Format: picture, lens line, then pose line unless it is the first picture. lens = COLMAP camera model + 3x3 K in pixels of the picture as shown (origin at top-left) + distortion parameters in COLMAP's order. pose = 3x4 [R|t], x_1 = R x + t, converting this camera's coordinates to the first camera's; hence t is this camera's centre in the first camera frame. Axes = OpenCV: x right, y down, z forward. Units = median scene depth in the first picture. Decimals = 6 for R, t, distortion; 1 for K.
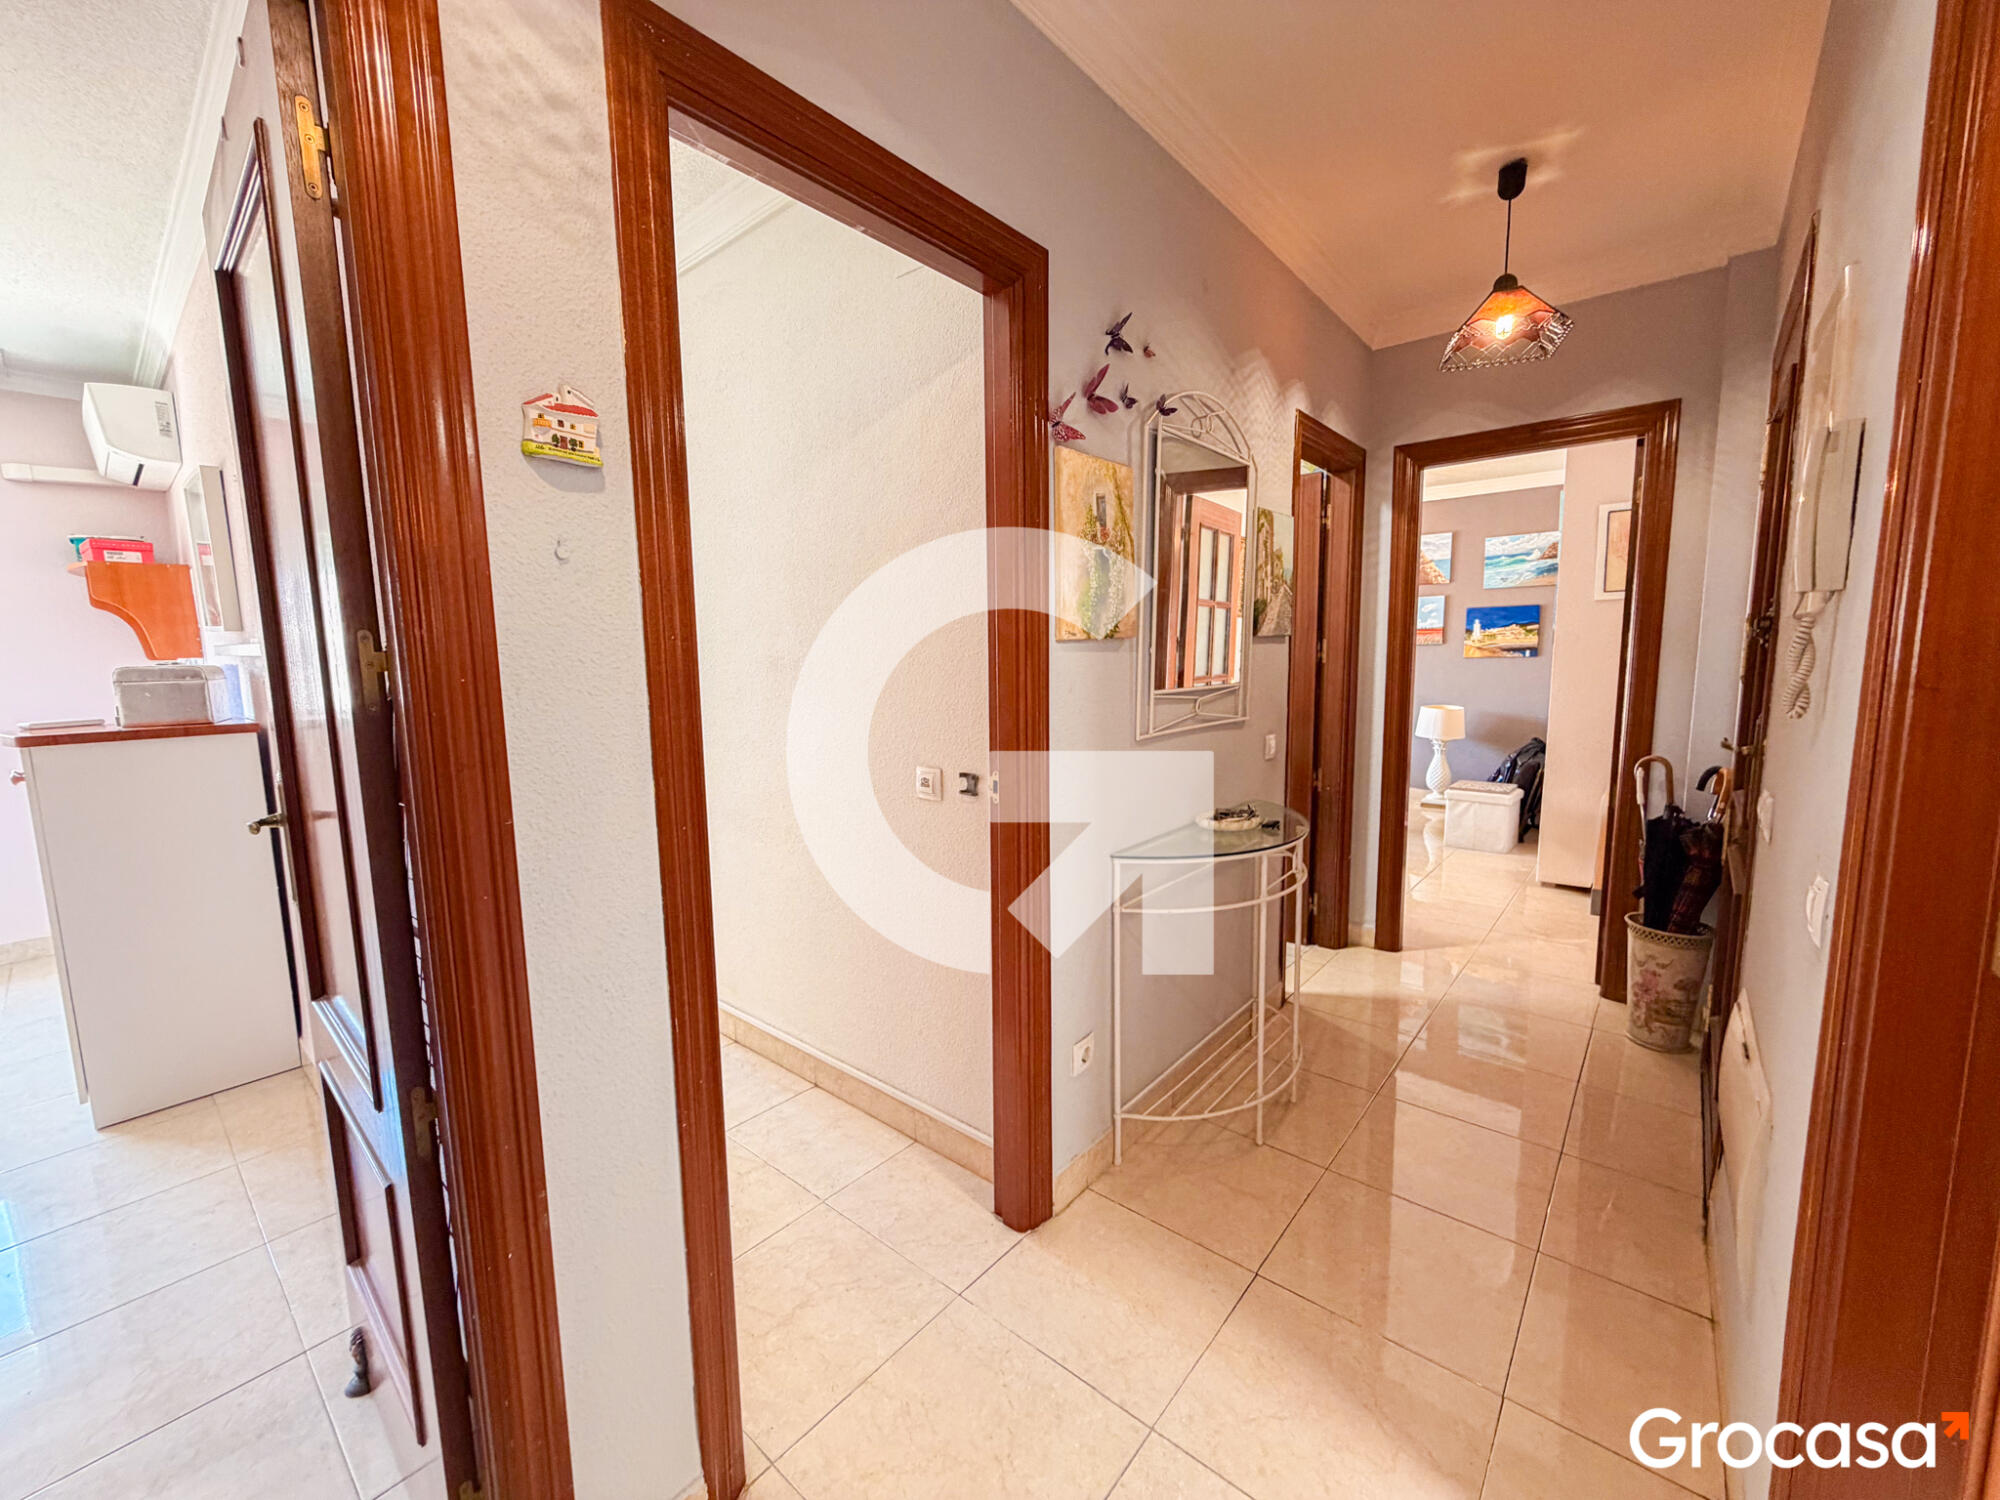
lens RADIAL K [[798.9, 0, 999.7], [0, 798.9, 756.4], [0, 0, 1]] dist [-0.000689, 0.000217]
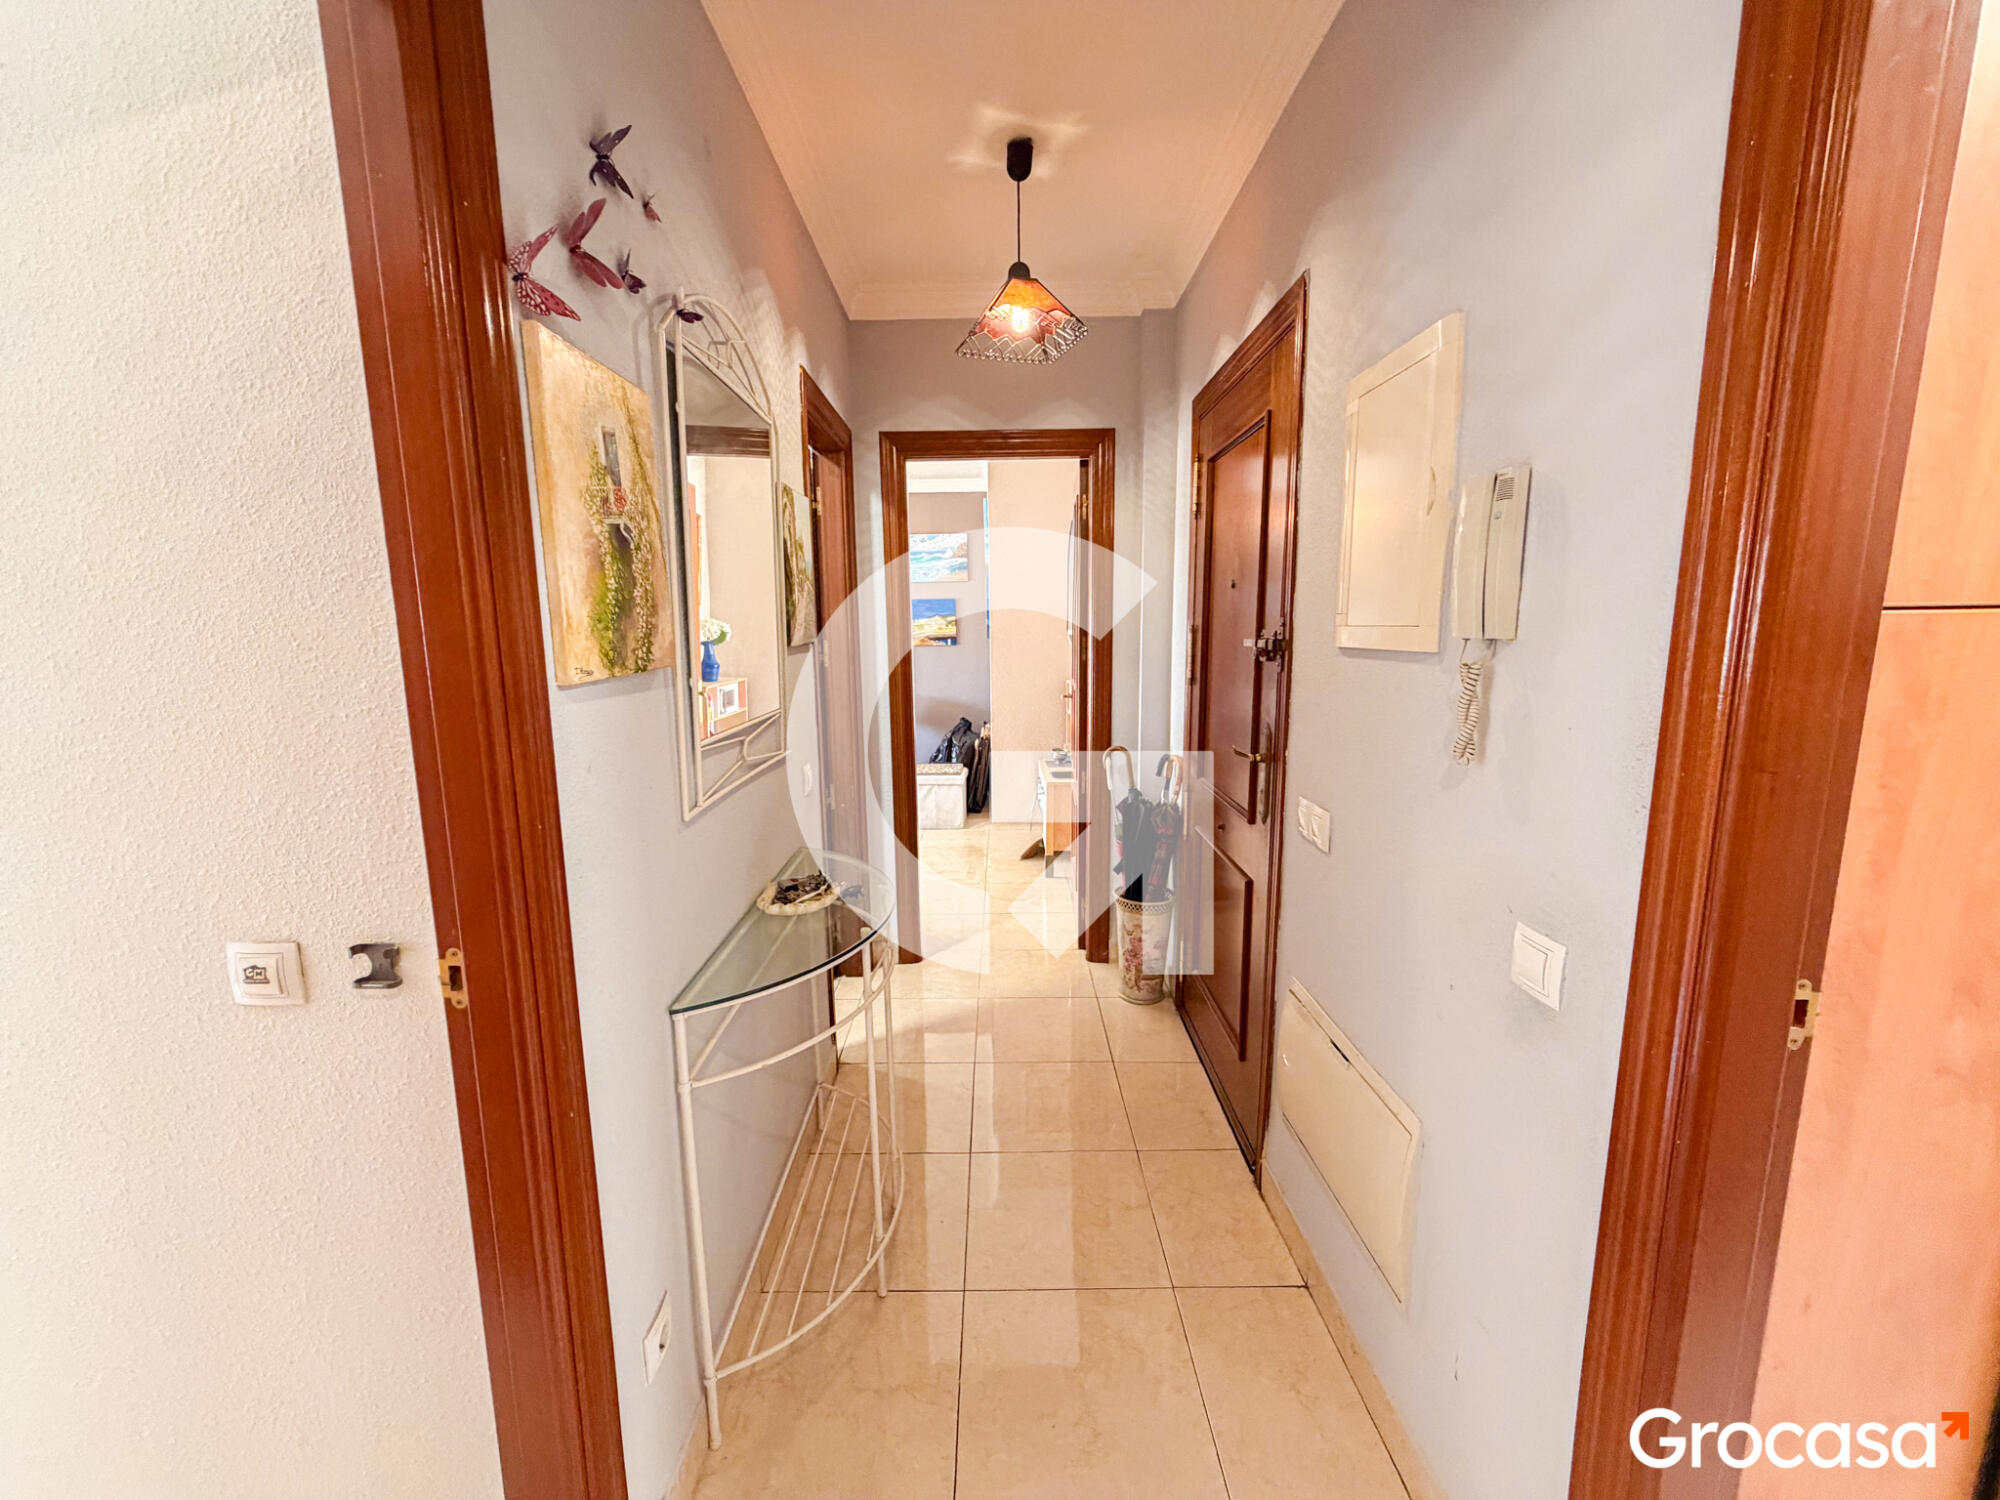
lens RADIAL K [[798.9, 0, 997.3], [0, 798.9, 753.5], [0, 0, 1]] dist [-0.000689, 0.000217]
pose [[0.762948, -0.097375, 0.639084, -0.044815], [0.082572, 0.995172, 0.053055, -0.086393], [-0.641165, 0.012292, 0.767305, 0.324349]]
